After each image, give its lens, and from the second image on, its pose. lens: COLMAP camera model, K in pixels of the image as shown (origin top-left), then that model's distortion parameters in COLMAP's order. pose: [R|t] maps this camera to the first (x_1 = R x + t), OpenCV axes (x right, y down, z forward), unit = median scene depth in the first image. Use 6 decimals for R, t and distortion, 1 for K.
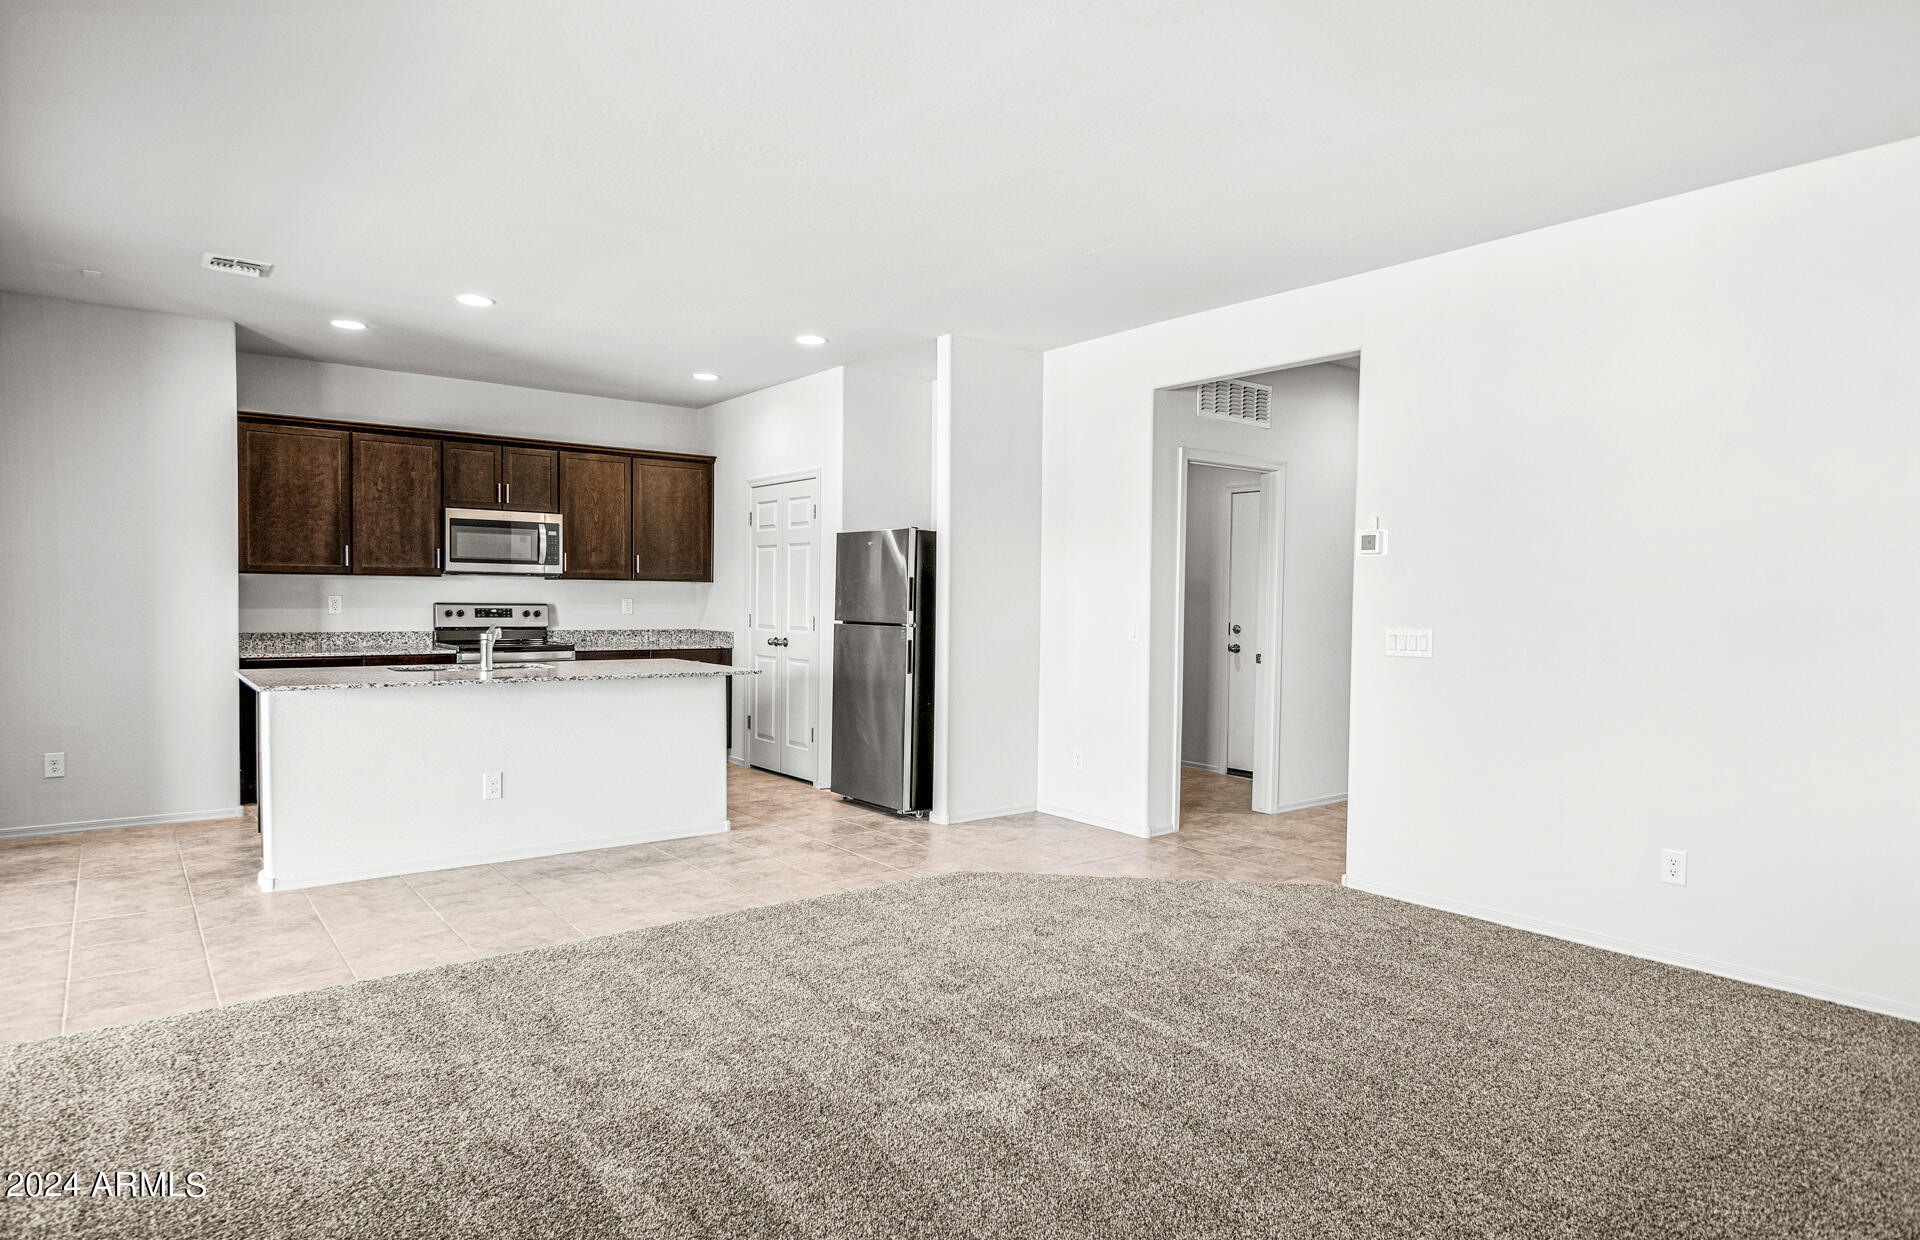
lens RADIAL K [[1086.8, 0, 960.0], [0, 1086.8, 620.9], [0, 0, 1]] dist [0.000412, 0.000140]
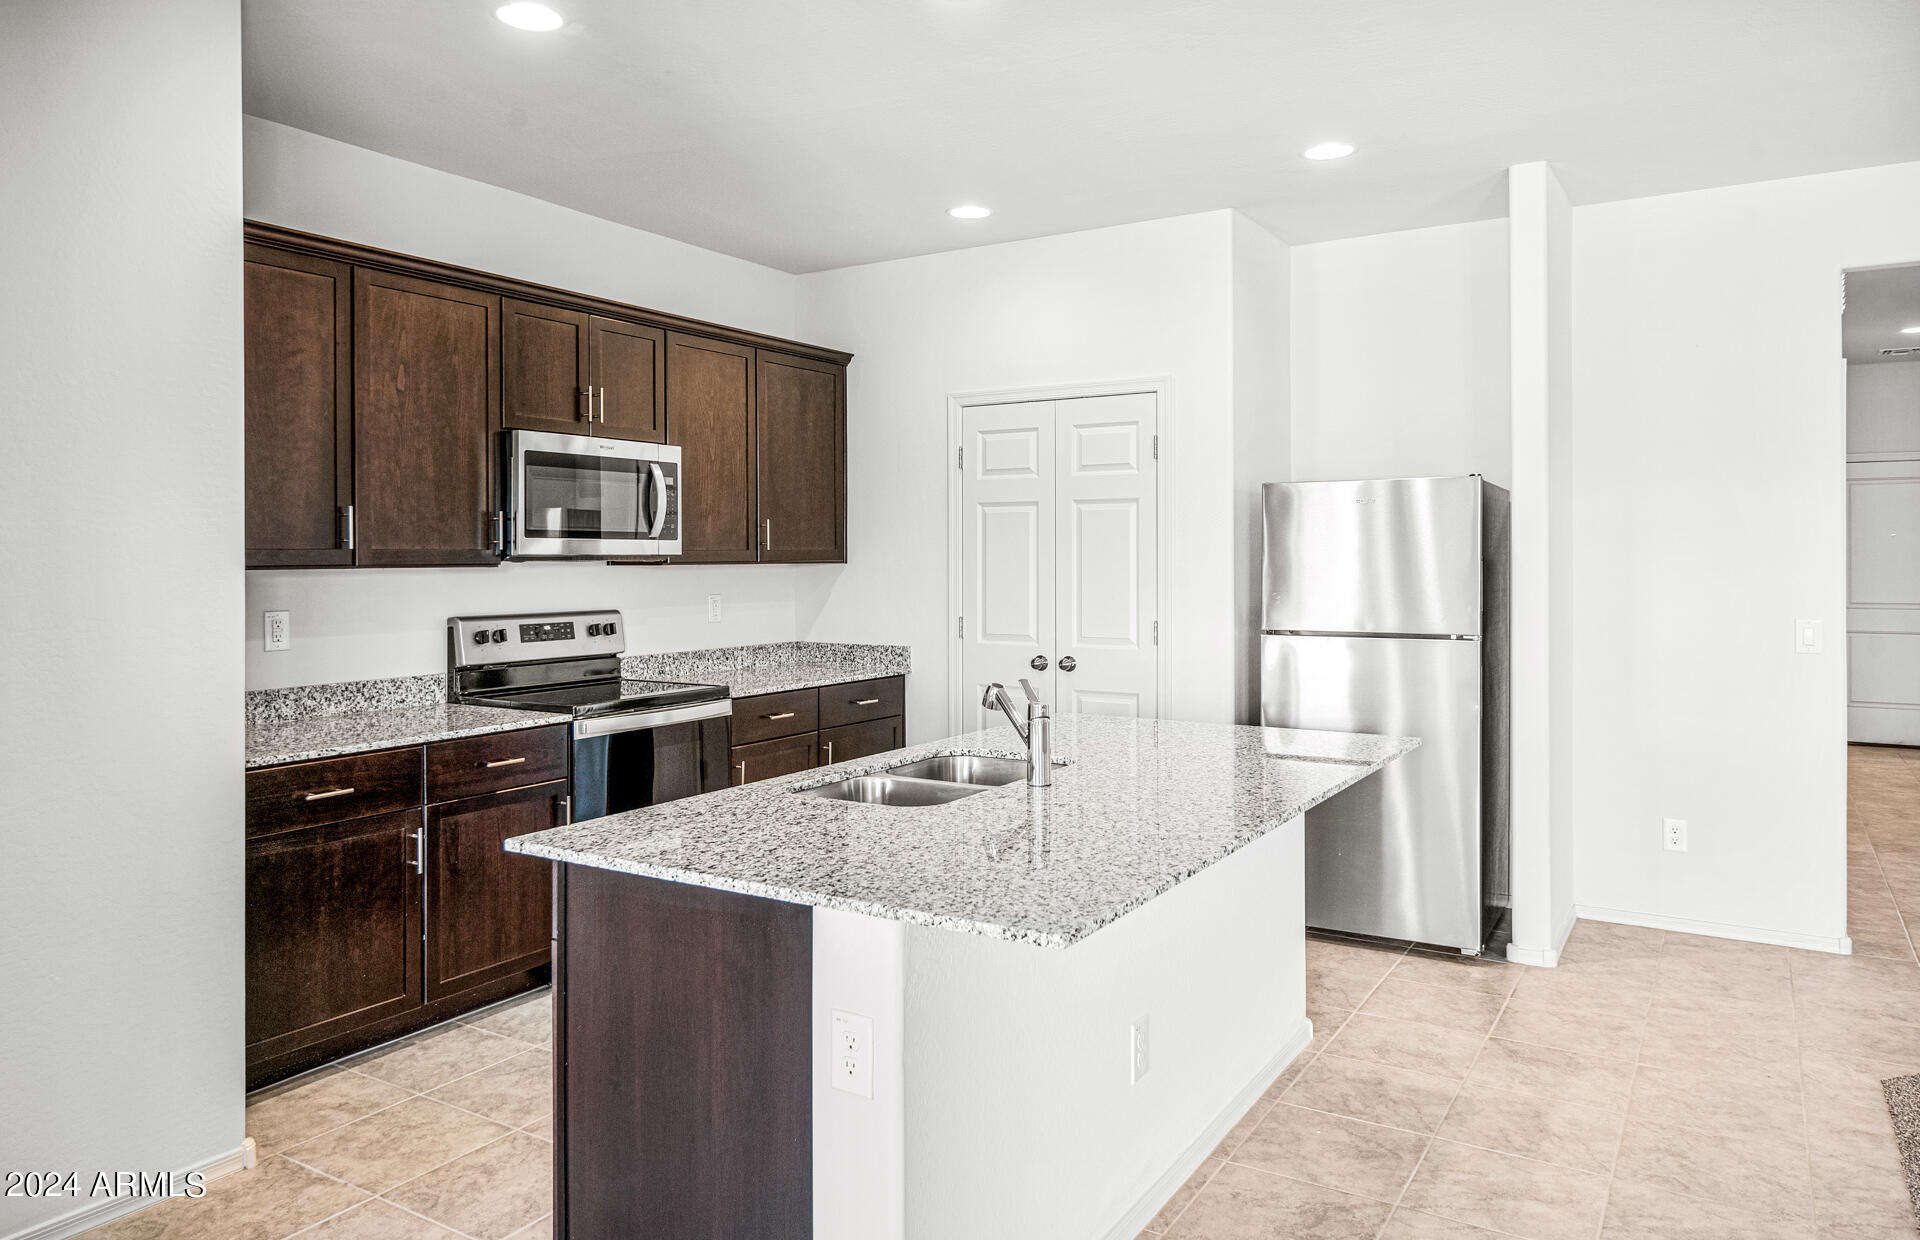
lens RADIAL K [[1282.9, 0, 947.2], [0, 1282.9, 551.4], [0, 0, 1]] dist [-0.005900, -0.001527]
pose [[0.940446, -0.013723, 0.339665, -0.467293], [0.020980, 0.999623, -0.017703, -0.031771], [-0.339294, 0.023775, 0.940380, 0.360035]]
